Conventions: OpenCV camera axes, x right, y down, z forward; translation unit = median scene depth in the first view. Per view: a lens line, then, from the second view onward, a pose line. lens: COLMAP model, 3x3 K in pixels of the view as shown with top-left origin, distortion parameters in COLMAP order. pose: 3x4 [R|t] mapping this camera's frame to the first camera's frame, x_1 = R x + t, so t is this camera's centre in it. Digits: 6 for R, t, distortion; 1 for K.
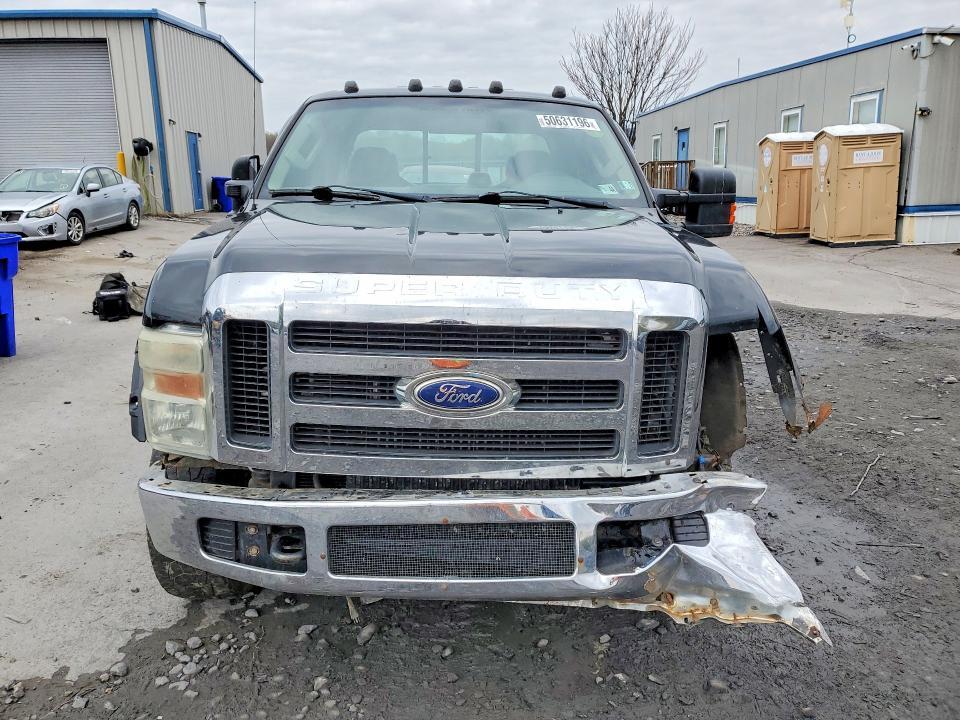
lens RADIAL K [[733.1, 0, 480.0], [0, 733.1, 360.0], [0, 0, 1]] dist [0.005964, 0.012345]
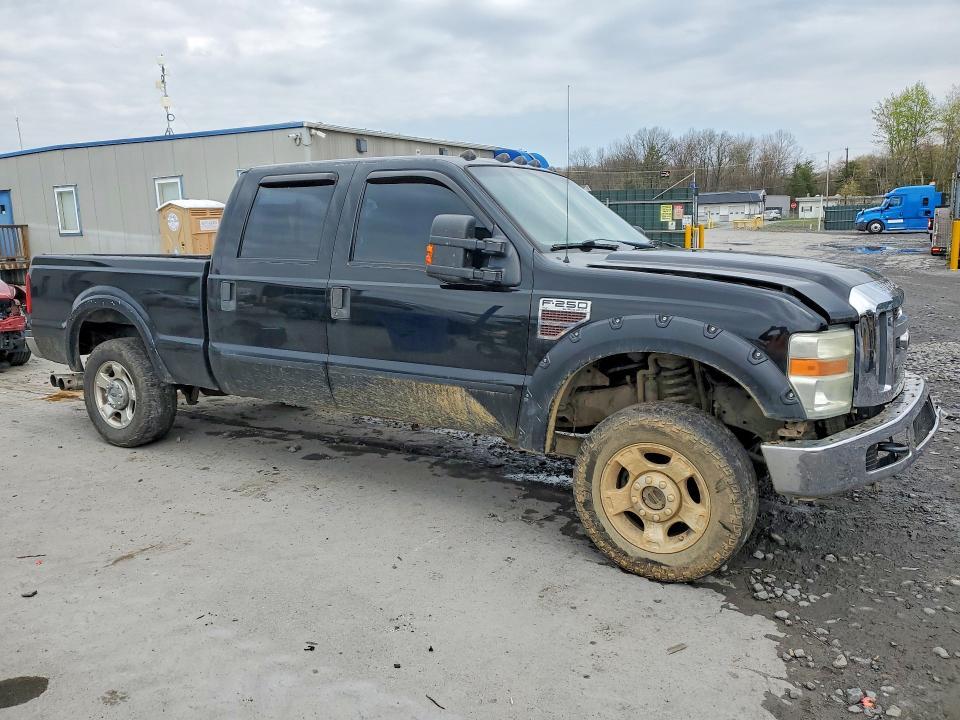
lens RADIAL K [[733.1, 0, 480.0], [0, 733.1, 360.0], [0, 0, 1]] dist [0.005964, 0.012345]
pose [[0.563889, -0.146386, 0.812773, -0.234221], [0.215611, 0.976127, 0.026220, -0.020063], [-0.797208, 0.160457, 0.581990, 0.082629]]
